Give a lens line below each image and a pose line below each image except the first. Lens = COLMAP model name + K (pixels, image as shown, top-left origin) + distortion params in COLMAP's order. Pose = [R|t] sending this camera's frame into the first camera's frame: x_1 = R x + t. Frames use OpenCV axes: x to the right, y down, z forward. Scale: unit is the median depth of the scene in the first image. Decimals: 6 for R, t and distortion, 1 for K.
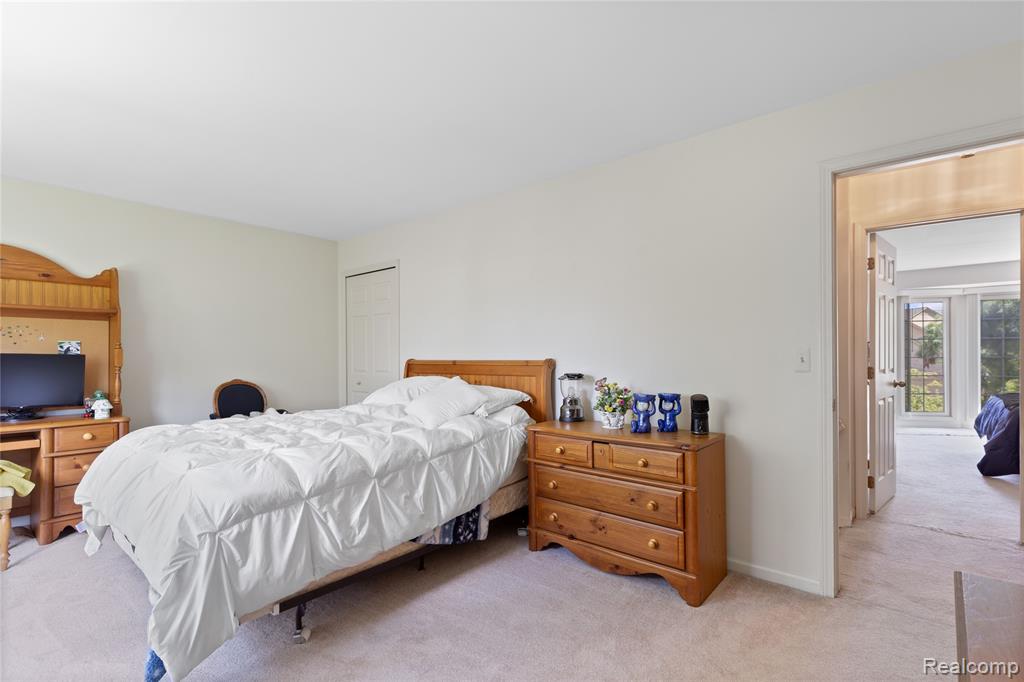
lens RADIAL K [[470.9, 0, 516.4], [0, 470.9, 347.3], [0, 0, 1]] dist [0.002039, -0.000261]
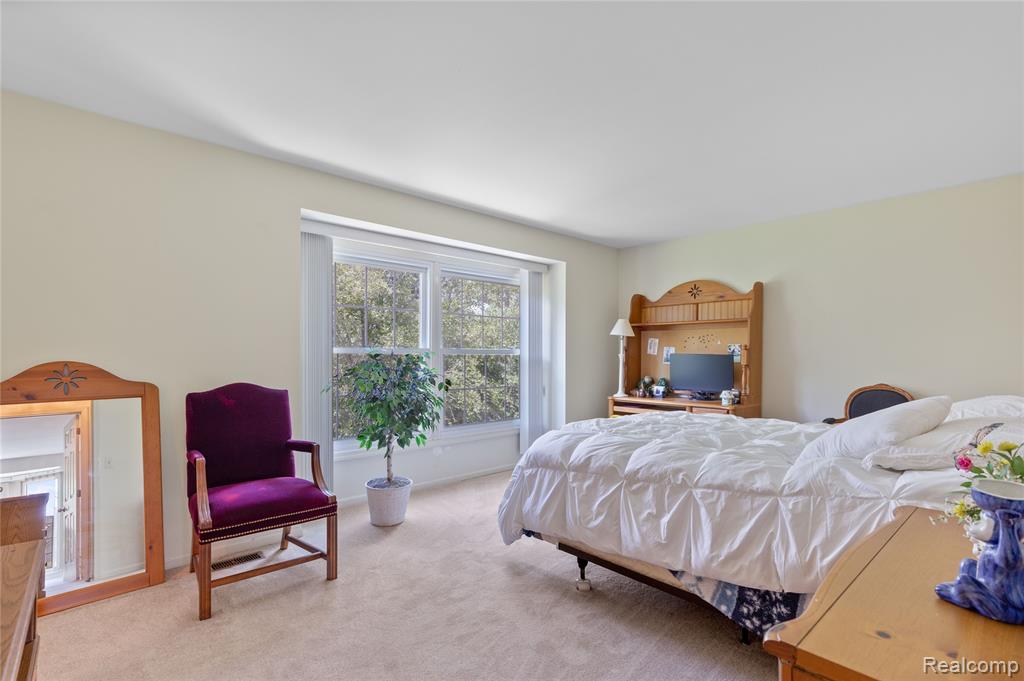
lens RADIAL K [[481.9, 0, 511.1], [0, 481.9, 357.2], [0, 0, 1]] dist [0.000893, -0.000005]
pose [[-0.122567, 0.006127, -0.992441, 0.694502], [0.013824, 0.999894, 0.004466, 0.011524], [0.992364, -0.013172, -0.122639, 0.839340]]
